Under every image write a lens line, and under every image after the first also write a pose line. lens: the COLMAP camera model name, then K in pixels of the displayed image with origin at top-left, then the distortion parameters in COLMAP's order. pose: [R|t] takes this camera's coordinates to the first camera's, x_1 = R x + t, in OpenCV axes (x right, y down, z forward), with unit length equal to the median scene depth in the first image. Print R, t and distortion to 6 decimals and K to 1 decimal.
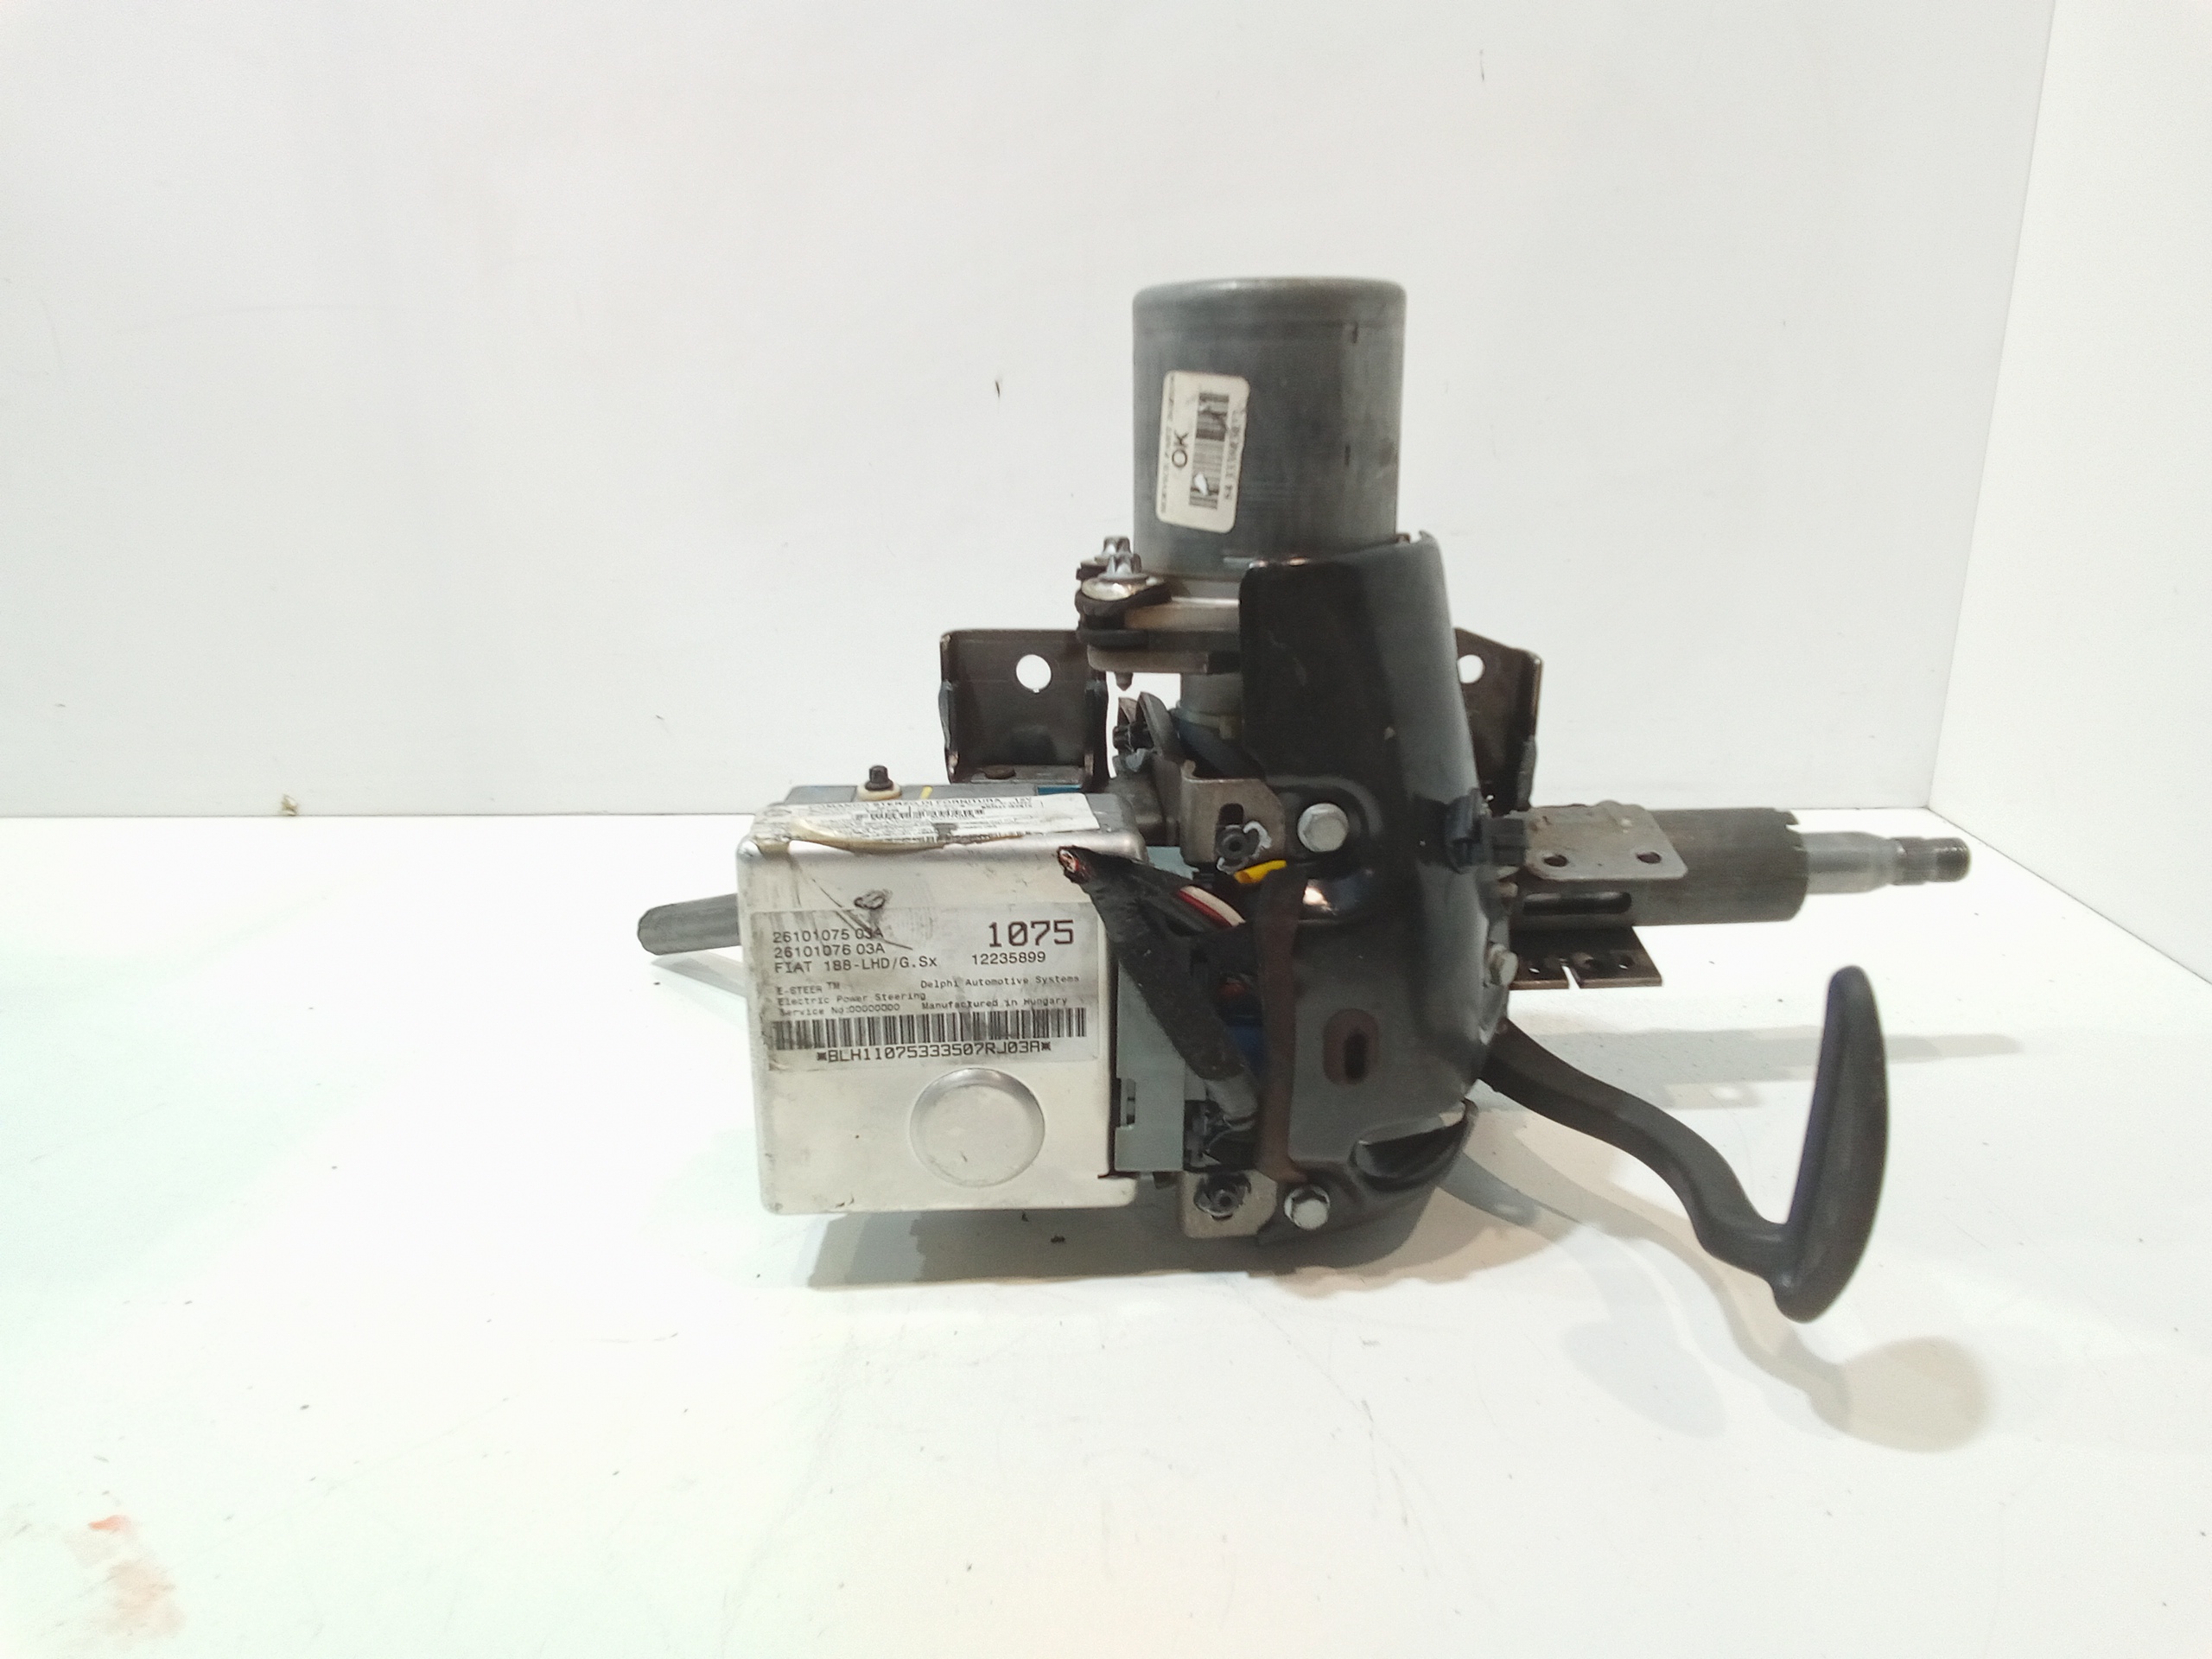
lens RADIAL K [[1610.8, 0, 1106.0], [0, 1610.8, 829.5], [0, 0, 1]] dist [0.004837, -0.022972]
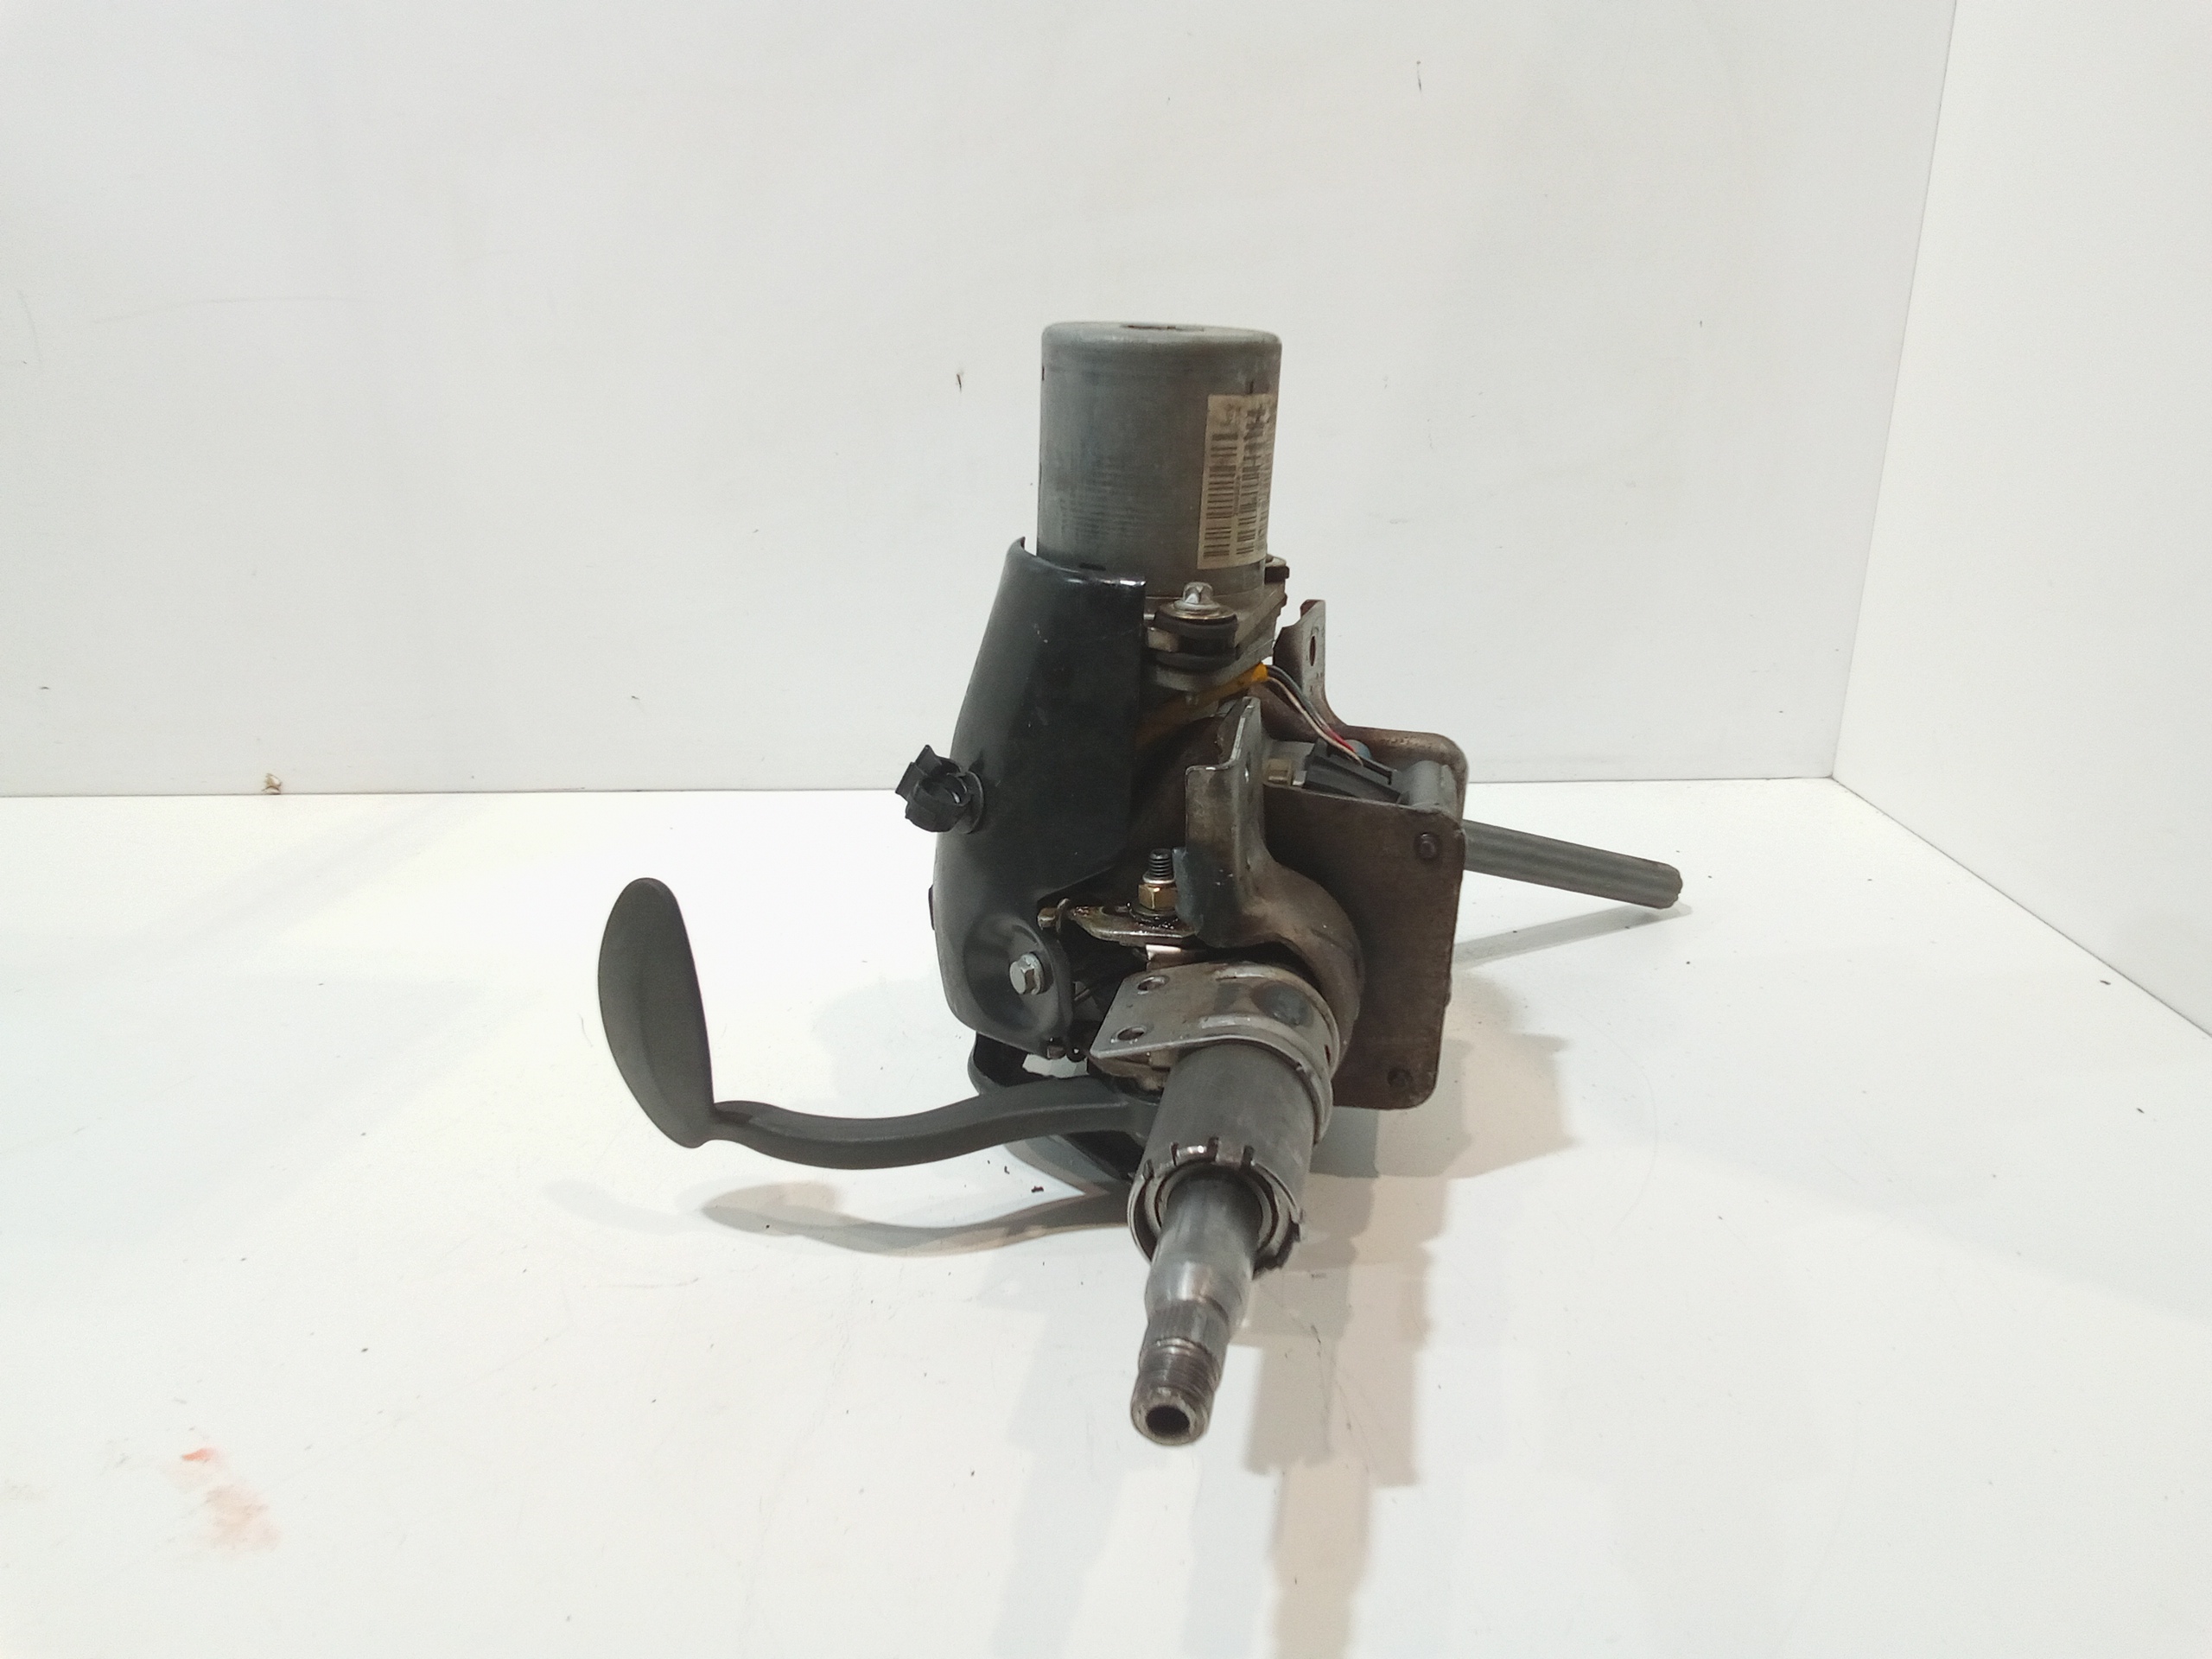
lens RADIAL K [[1610.8, 0, 1106.0], [0, 1610.8, 829.5], [0, 0, 1]] dist [0.004837, -0.022972]
pose [[0.999414, -0.008493, 0.033172, -0.021183], [0.007508, 0.999531, 0.029697, -0.031493], [-0.033408, -0.029431, 0.999008, -0.124822]]
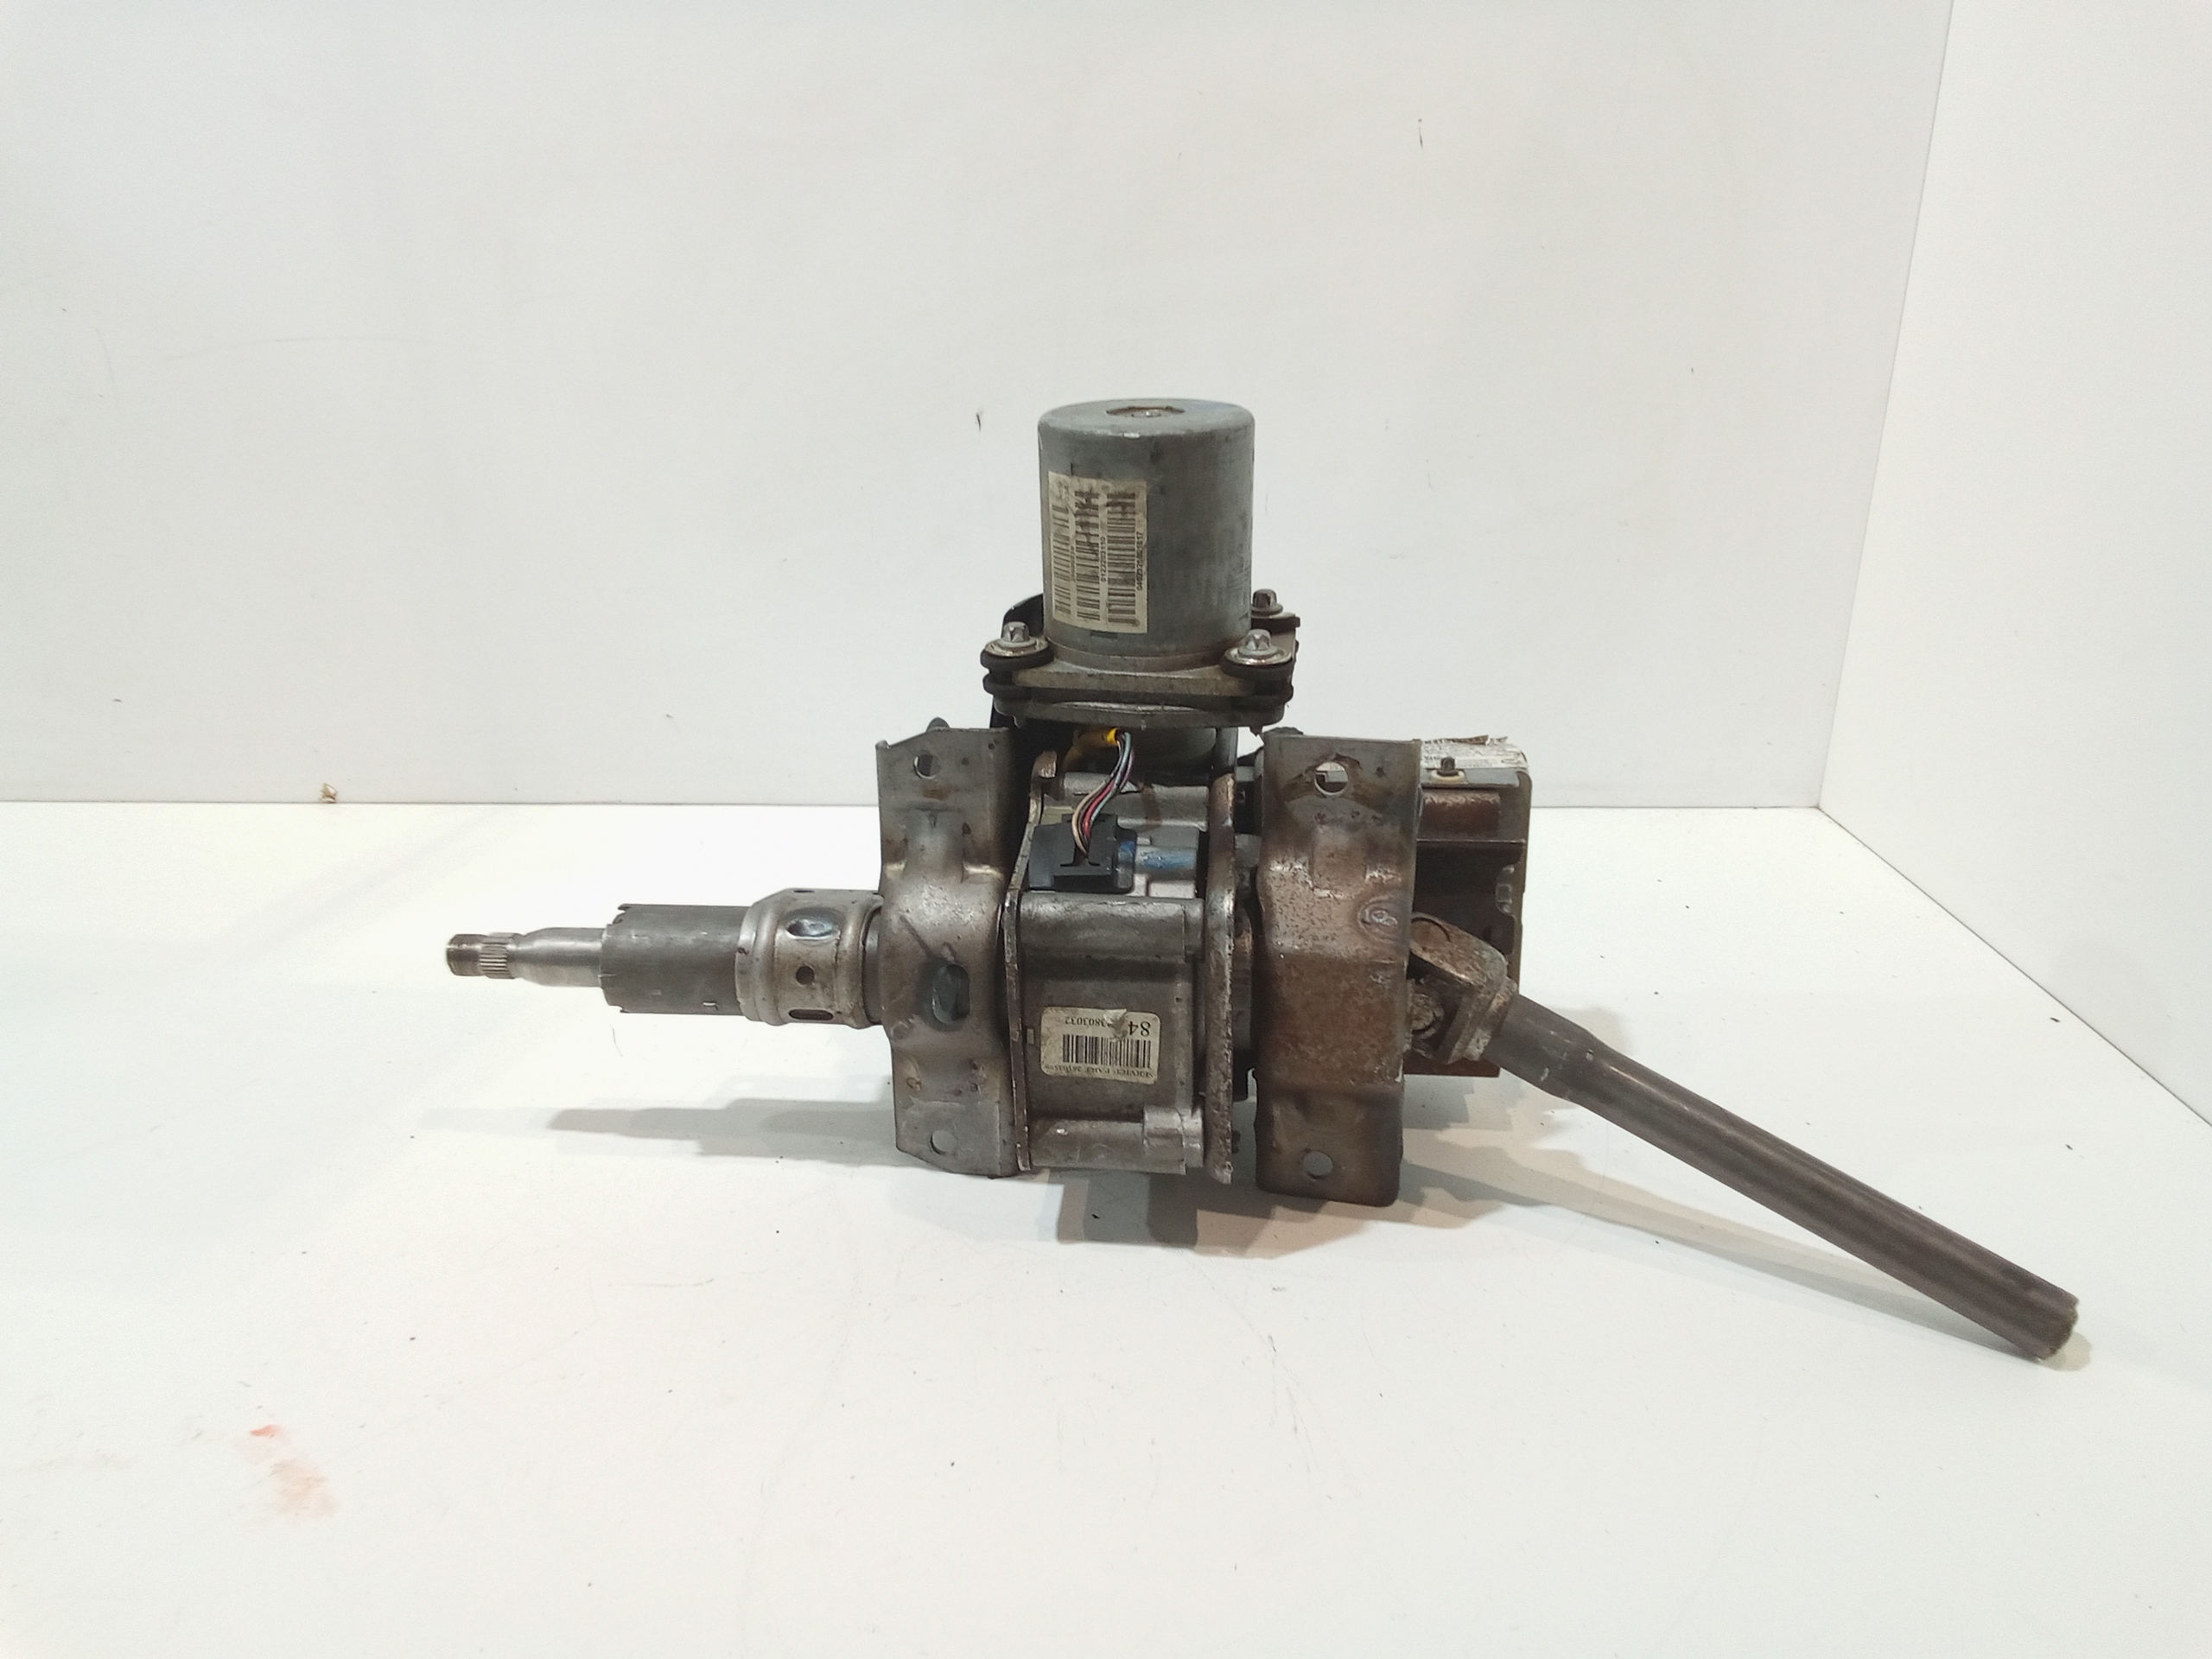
lens RADIAL K [[1604.9, 0, 1091.3], [0, 1604.9, 823.3], [0, 0, 1]] dist [0.011086, -0.026283]
pose [[0.999987, 0.004251, 0.002801, 0.017299], [-0.004341, 0.999457, 0.032649, -0.082521], [-0.002660, -0.032661, 0.999463, -0.231372]]
